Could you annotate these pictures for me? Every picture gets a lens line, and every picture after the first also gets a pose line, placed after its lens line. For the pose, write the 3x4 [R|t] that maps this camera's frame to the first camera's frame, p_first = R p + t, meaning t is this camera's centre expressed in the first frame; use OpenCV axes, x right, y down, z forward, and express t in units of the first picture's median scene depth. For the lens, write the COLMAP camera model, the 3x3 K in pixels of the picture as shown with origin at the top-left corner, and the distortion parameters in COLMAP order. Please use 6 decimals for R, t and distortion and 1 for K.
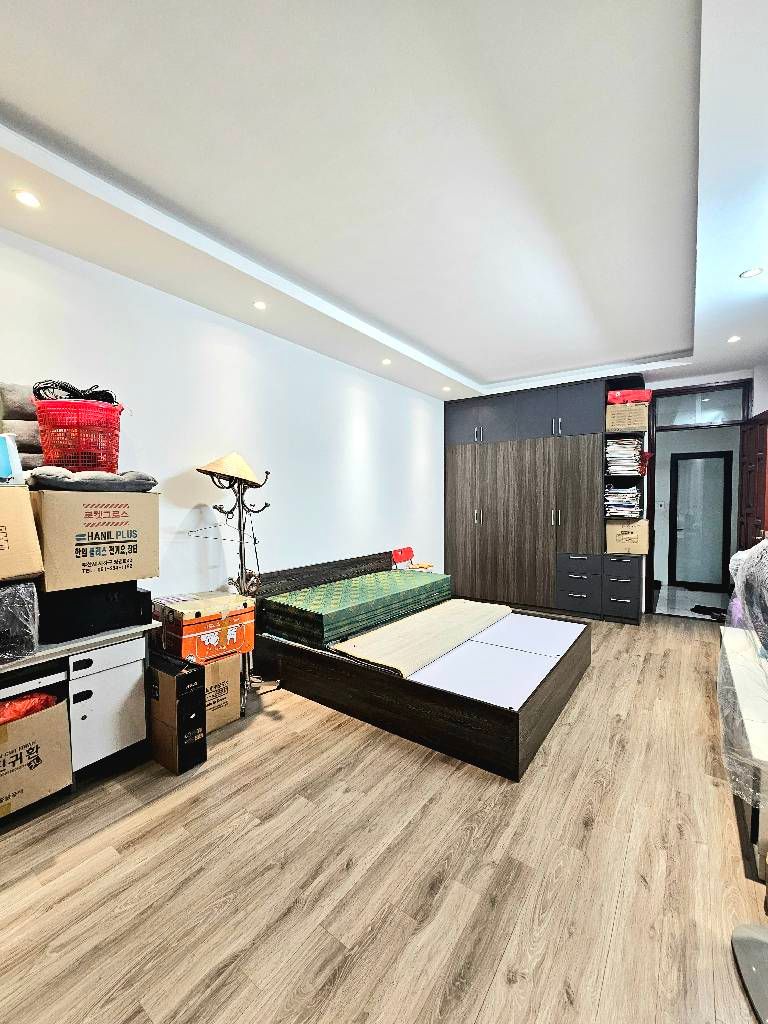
lens RADIAL K [[415.3, 0, 389.6], [0, 415.3, 513.5], [0, 0, 1]] dist [-0.002328, -0.001008]
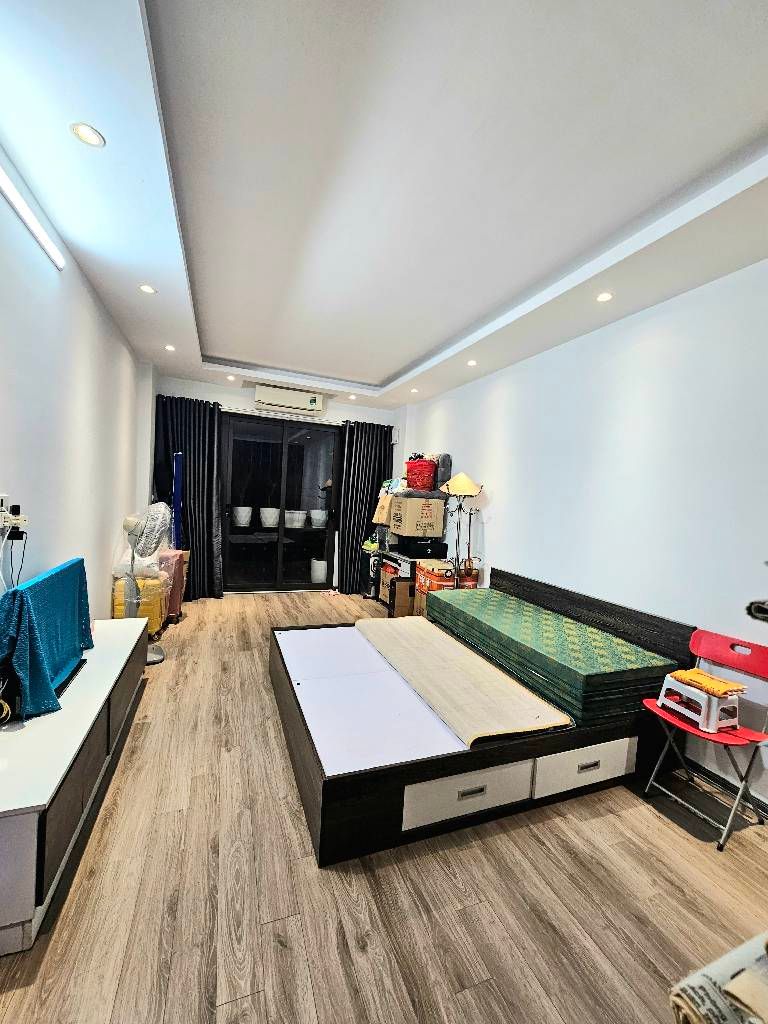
lens RADIAL K [[415.3, 0, 387.4], [0, 415.3, 521.2], [0, 0, 1]] dist [-0.002328, -0.001008]
pose [[-0.538775, 0.026445, -0.842035, 1.171706], [-0.078679, 0.993559, 0.081546, -0.088129], [0.838768, 0.110186, -0.533224, 1.814302]]
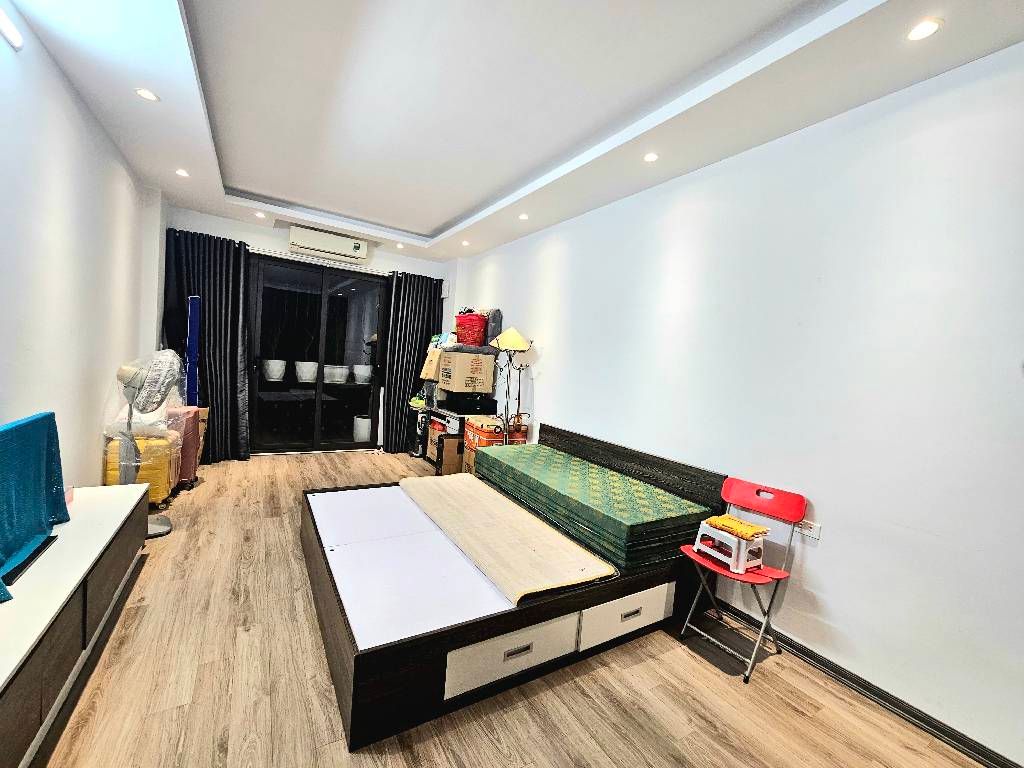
lens RADIAL K [[415.3, 0, 510.4], [0, 415.3, 388.9], [0, 0, 1]] dist [-0.002328, -0.001008]
pose [[-0.386758, 0.039519, -0.921334, 1.127118], [-0.102601, 0.991035, 0.085578, -0.067860], [0.916456, 0.127628, -0.379236, 1.801150]]
